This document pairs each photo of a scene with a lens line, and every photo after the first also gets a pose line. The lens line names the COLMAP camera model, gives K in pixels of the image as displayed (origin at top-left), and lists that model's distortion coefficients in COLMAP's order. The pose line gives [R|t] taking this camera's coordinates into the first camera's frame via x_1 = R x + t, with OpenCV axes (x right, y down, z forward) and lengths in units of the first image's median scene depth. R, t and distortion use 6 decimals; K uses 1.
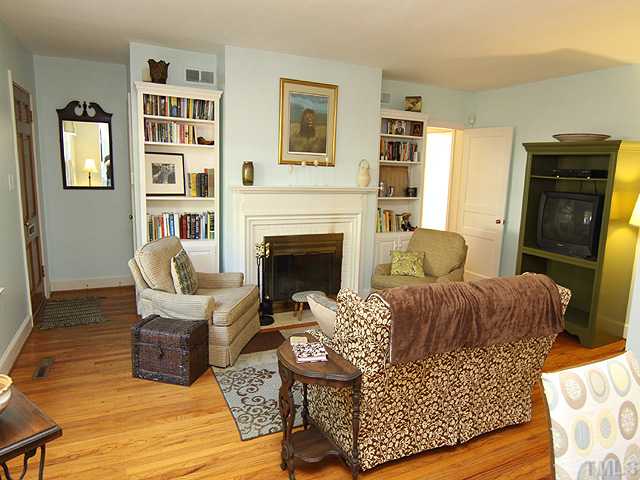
lens RADIAL K [[410.6, 0, 300.3], [0, 410.6, 233.7], [0, 0, 1]] dist [-0.019200, 0.003963]
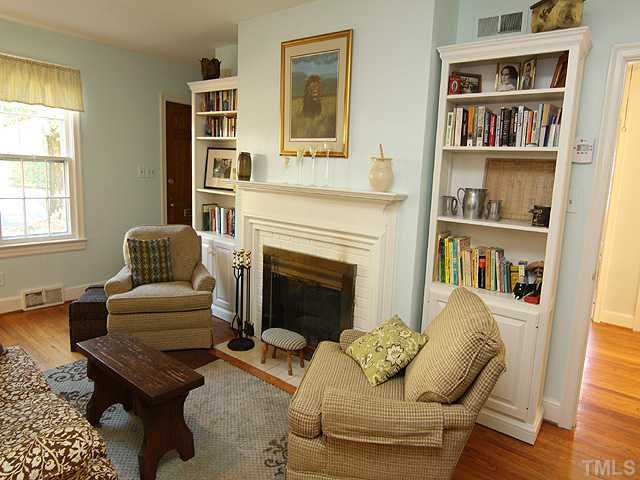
lens RADIAL K [[410.6, 0, 317.9], [0, 410.6, 235.7], [0, 0, 1]] dist [-0.019200, 0.003963]
pose [[0.473157, 0.135144, -0.870551, 0.659371], [-0.171231, 0.983426, 0.059600, -0.078178], [0.864177, 0.120865, 0.488456, 0.690321]]
